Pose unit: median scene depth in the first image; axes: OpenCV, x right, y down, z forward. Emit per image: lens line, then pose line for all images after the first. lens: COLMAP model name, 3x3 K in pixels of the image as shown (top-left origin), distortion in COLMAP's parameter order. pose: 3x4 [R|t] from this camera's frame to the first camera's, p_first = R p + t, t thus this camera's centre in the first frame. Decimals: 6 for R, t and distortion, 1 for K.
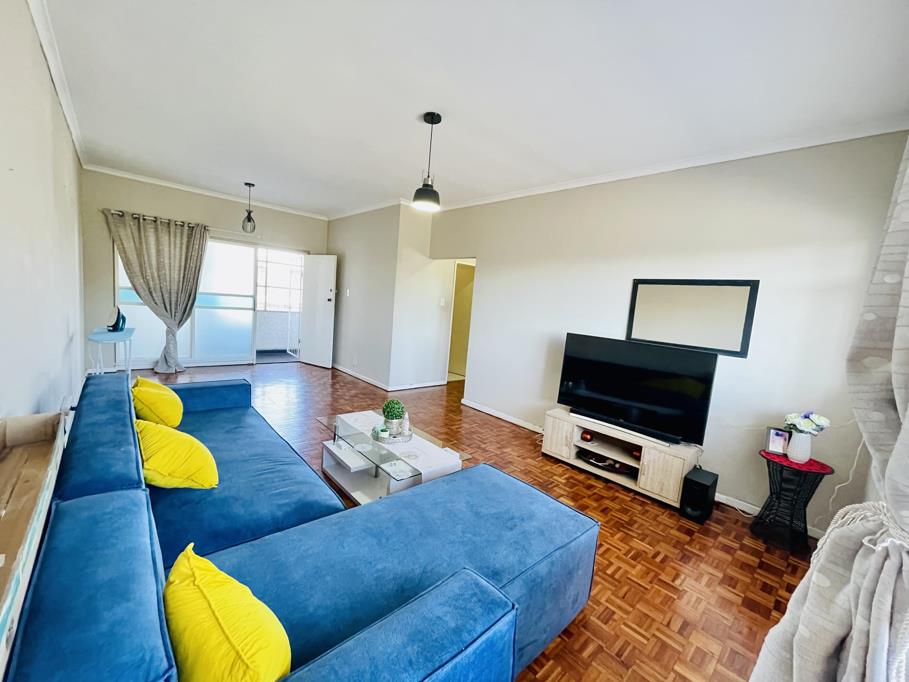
lens RADIAL K [[367.0, 0, 455.4], [0, 367.0, 339.8], [0, 0, 1]] dist [-0.002352, -0.000393]
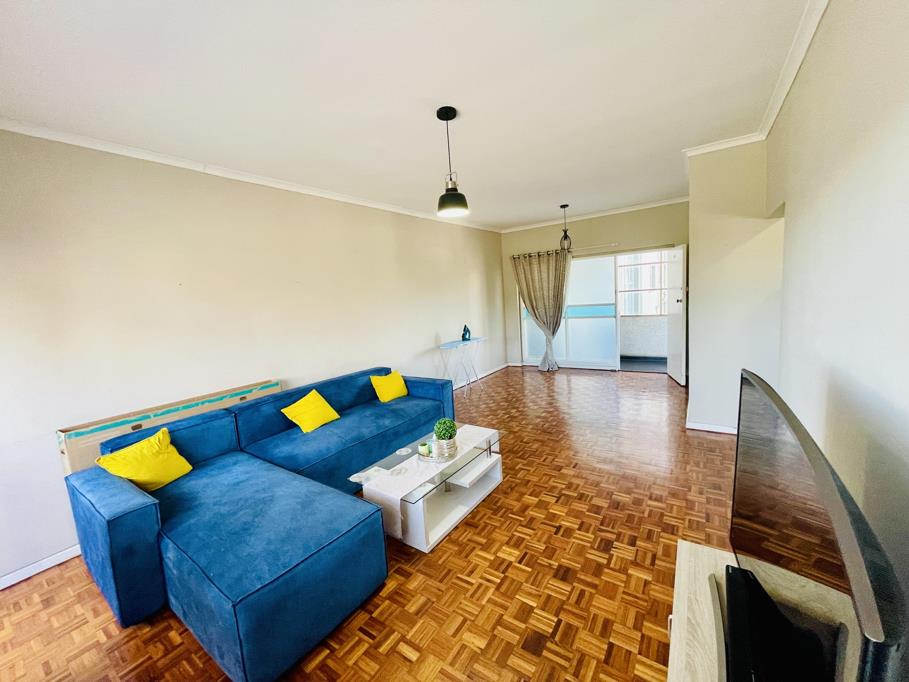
lens RADIAL K [[367.0, 0, 452.3], [0, 367.0, 341.3], [0, 0, 1]] dist [-0.002352, -0.000393]
pose [[0.222097, 0.021926, -0.974778, 0.413238], [-0.014913, 0.999707, 0.019089, -0.034783], [0.974911, 0.010297, 0.222358, 0.414237]]
